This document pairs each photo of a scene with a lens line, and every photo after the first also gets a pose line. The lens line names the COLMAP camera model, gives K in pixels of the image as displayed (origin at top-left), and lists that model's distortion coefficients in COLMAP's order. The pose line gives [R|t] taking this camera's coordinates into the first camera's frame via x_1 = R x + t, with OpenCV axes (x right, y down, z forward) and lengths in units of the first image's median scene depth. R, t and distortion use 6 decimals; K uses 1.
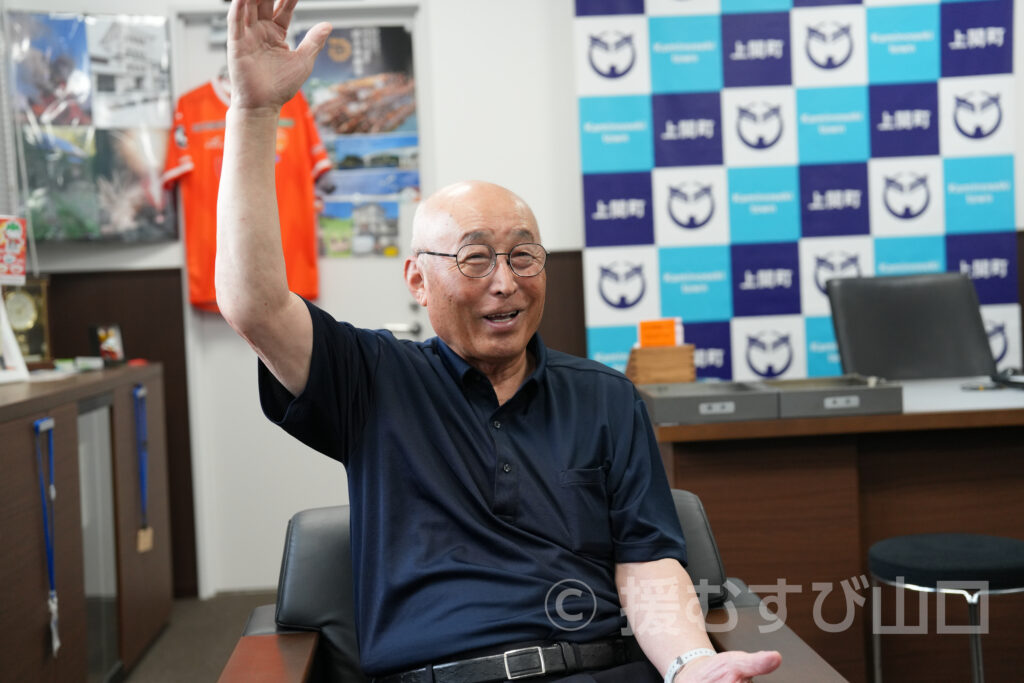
lens RADIAL K [[1551.7, 0, 505.1], [0, 1551.7, 286.2], [0, 0, 1]] dist [0.162837, 0.000000]
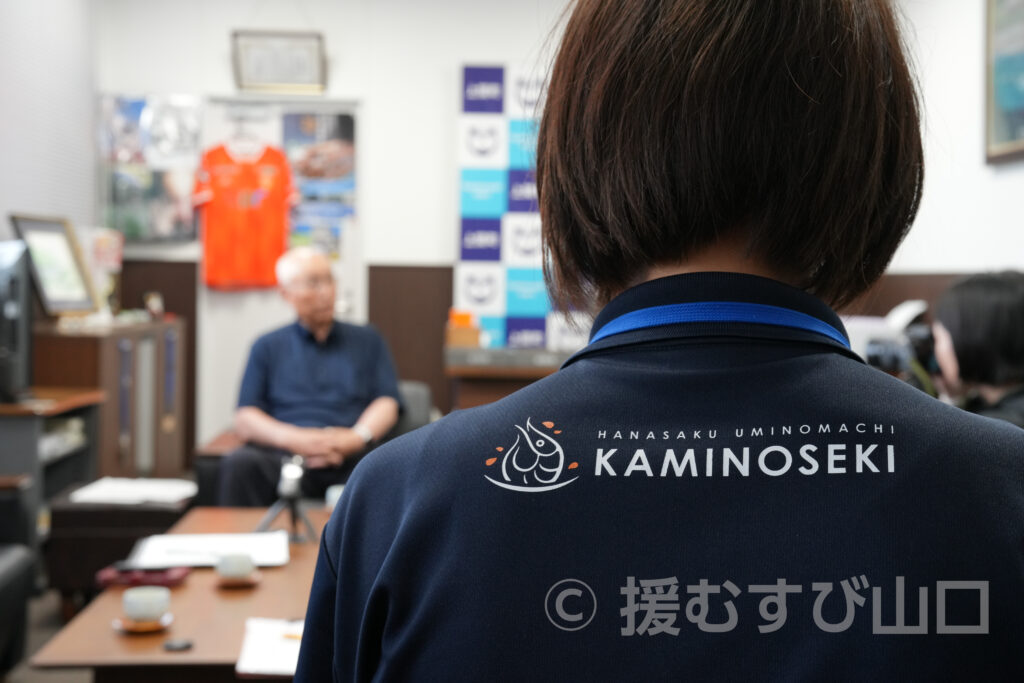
lens RADIAL K [[1551.7, 0, 502.7], [0, 1551.7, 303.7], [0, 0, 1]] dist [0.162837, 0.000000]
pose [[0.998040, 0.062331, -0.005513, 0.107454], [-0.062222, 0.997898, 0.018114, -0.014773], [0.006631, -0.017736, 0.999821, -0.562026]]
